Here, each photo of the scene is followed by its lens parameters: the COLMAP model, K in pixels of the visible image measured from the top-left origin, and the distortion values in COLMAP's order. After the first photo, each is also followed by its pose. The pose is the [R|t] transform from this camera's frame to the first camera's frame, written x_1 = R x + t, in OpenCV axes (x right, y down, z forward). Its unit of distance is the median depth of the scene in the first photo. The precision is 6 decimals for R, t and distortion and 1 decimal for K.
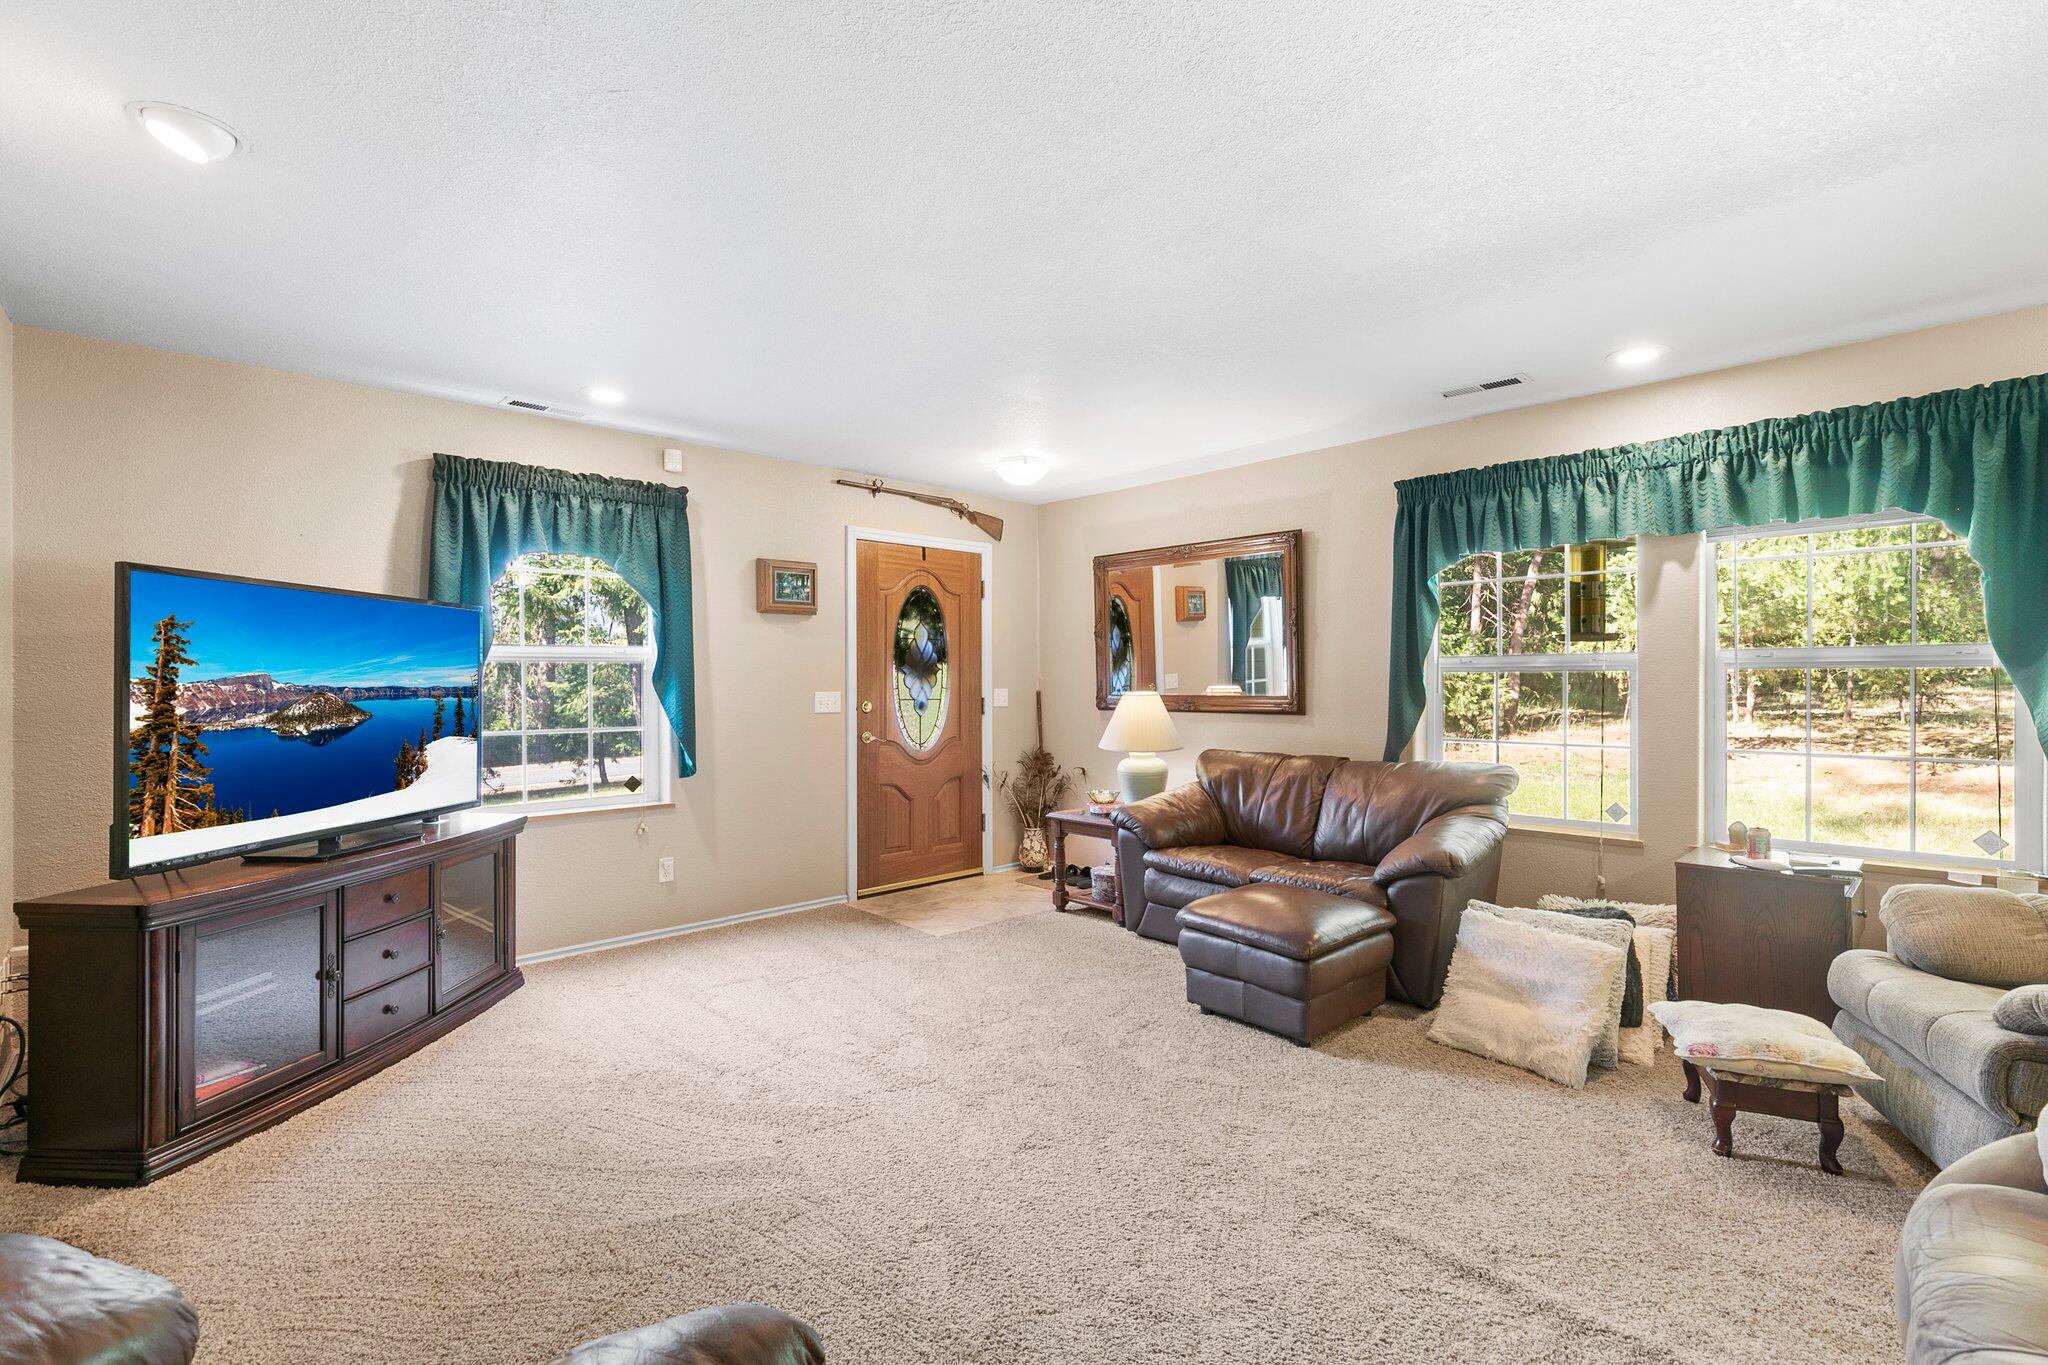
lens RADIAL K [[919.6, 0, 1024.0], [0, 919.6, 682.5], [0, 0, 1]] dist [0.001978, -0.033249]
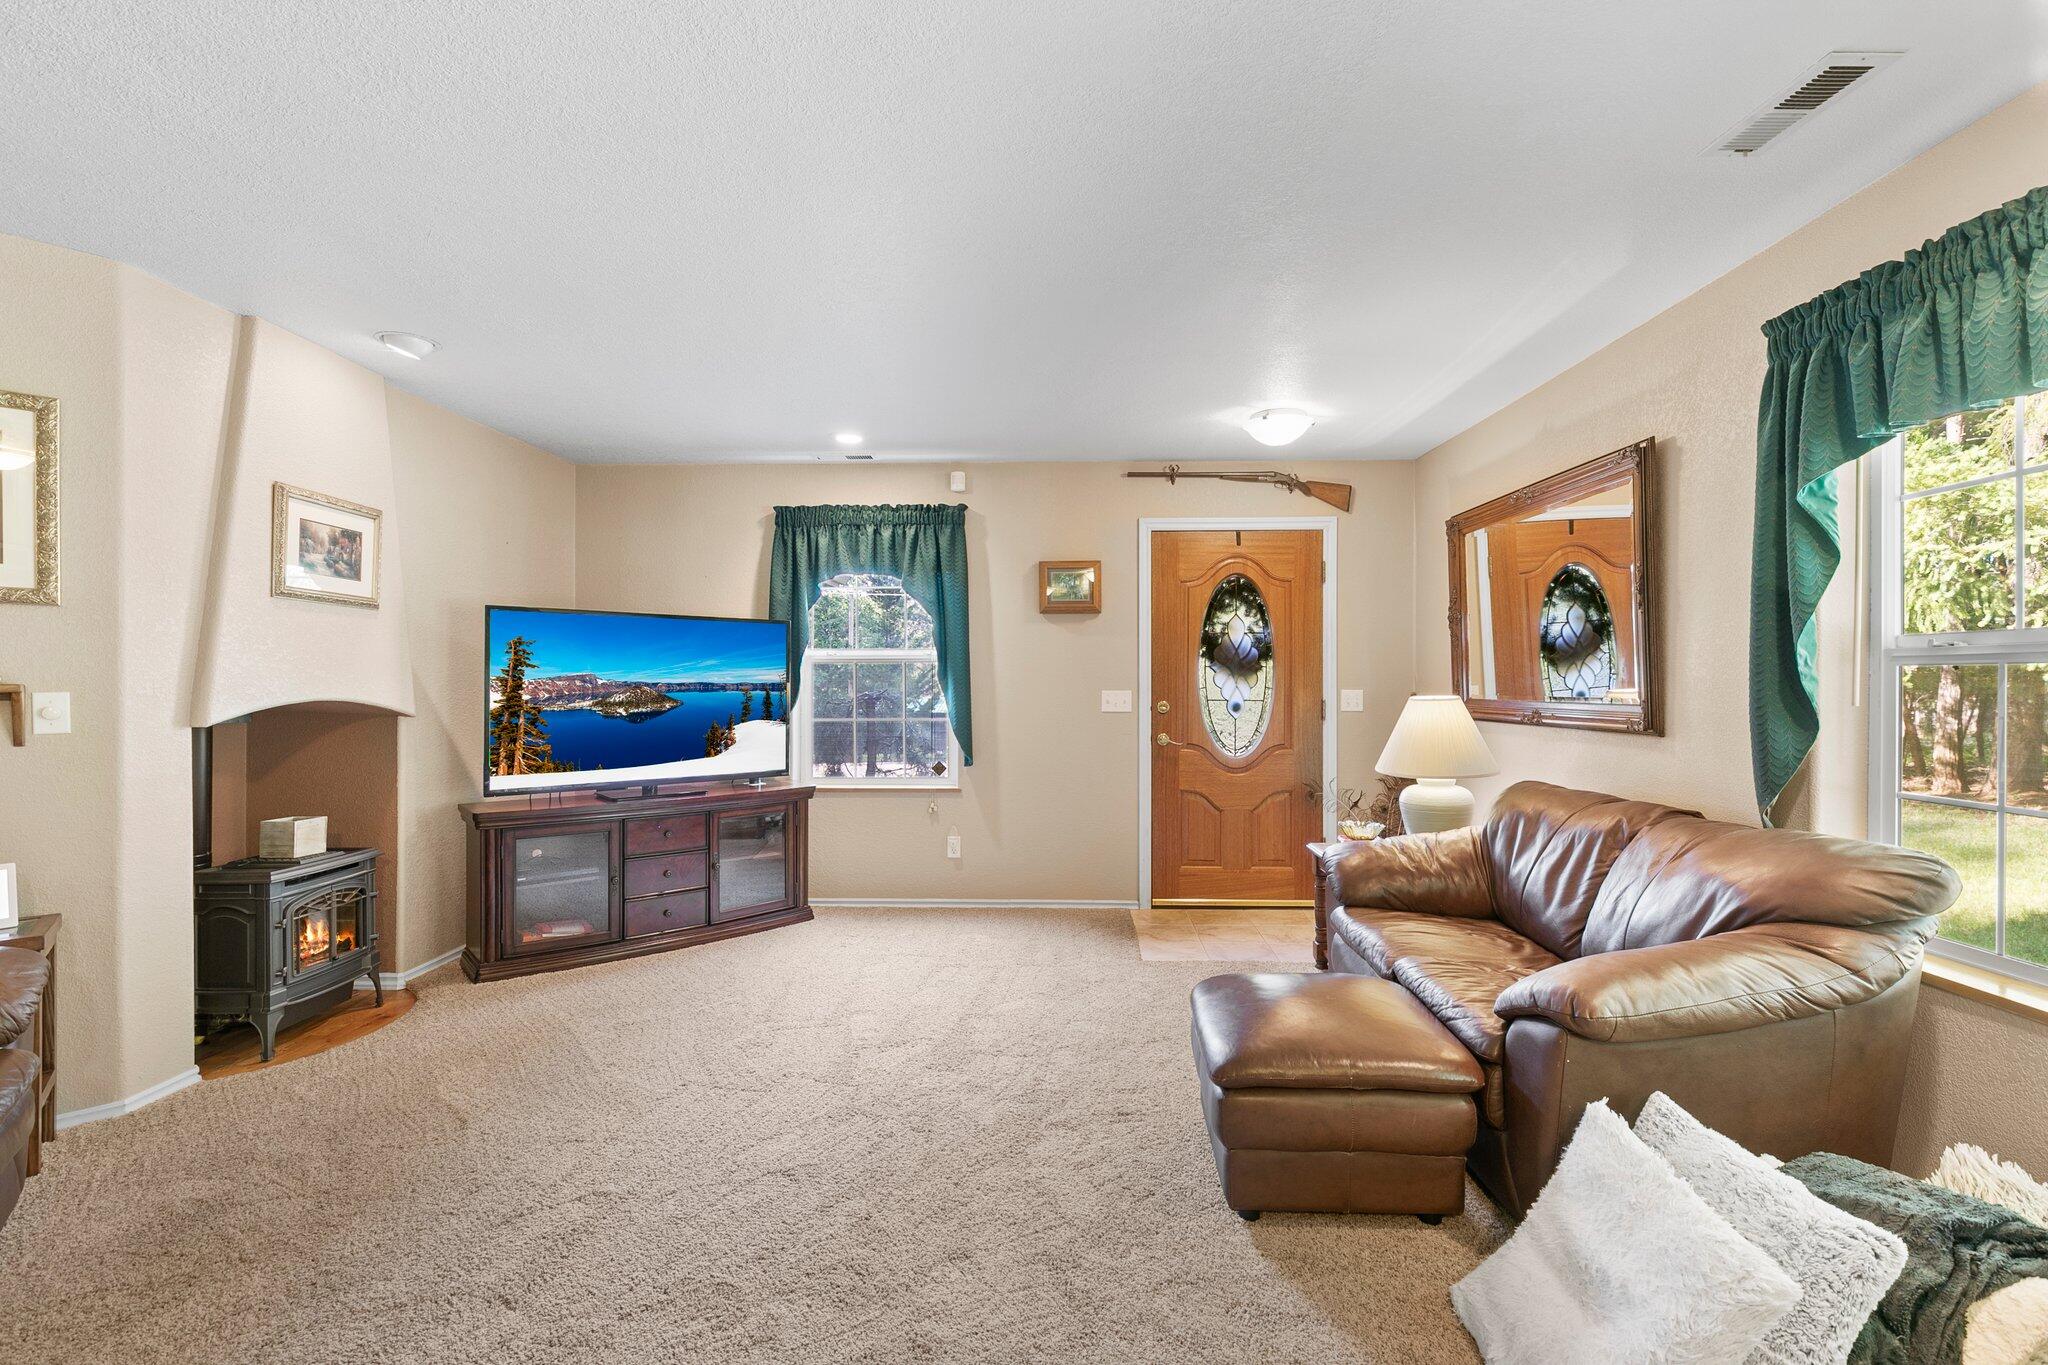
lens RADIAL K [[910.4, 0, 1034.2], [0, 910.4, 681.7], [0, 0, 1]] dist [0.002484, 0.000118]
pose [[0.708442, 0.004772, -0.705753, 0.589713], [-0.003632, 0.999989, 0.003115, -0.002790], [0.705759, 0.000357, 0.708452, 0.358934]]
